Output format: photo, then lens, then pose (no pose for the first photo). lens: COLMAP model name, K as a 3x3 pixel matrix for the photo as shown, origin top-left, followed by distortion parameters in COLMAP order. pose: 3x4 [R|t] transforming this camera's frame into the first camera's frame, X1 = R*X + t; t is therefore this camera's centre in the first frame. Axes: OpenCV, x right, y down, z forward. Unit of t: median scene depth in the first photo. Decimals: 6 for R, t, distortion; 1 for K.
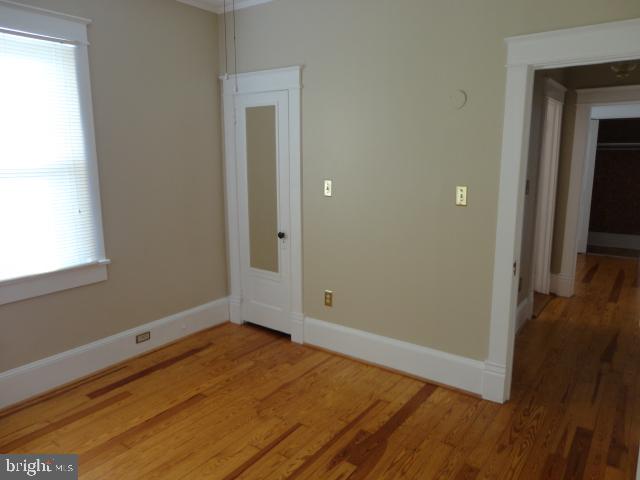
lens RADIAL K [[470.8, 0, 312.9], [0, 470.8, 237.0], [0, 0, 1]] dist [-0.008010, 0.010285]
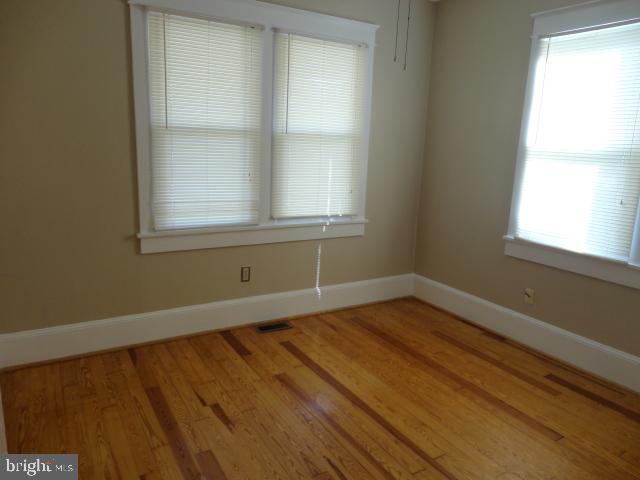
lens RADIAL K [[470.8, 0, 312.9], [0, 470.8, 237.0], [0, 0, 1]] dist [-0.008010, 0.010285]
pose [[-0.390046, 0.191045, -0.900759, 0.609359], [-0.184424, 0.942209, 0.279695, -0.143328], [0.902138, 0.275215, -0.332272, 0.808461]]
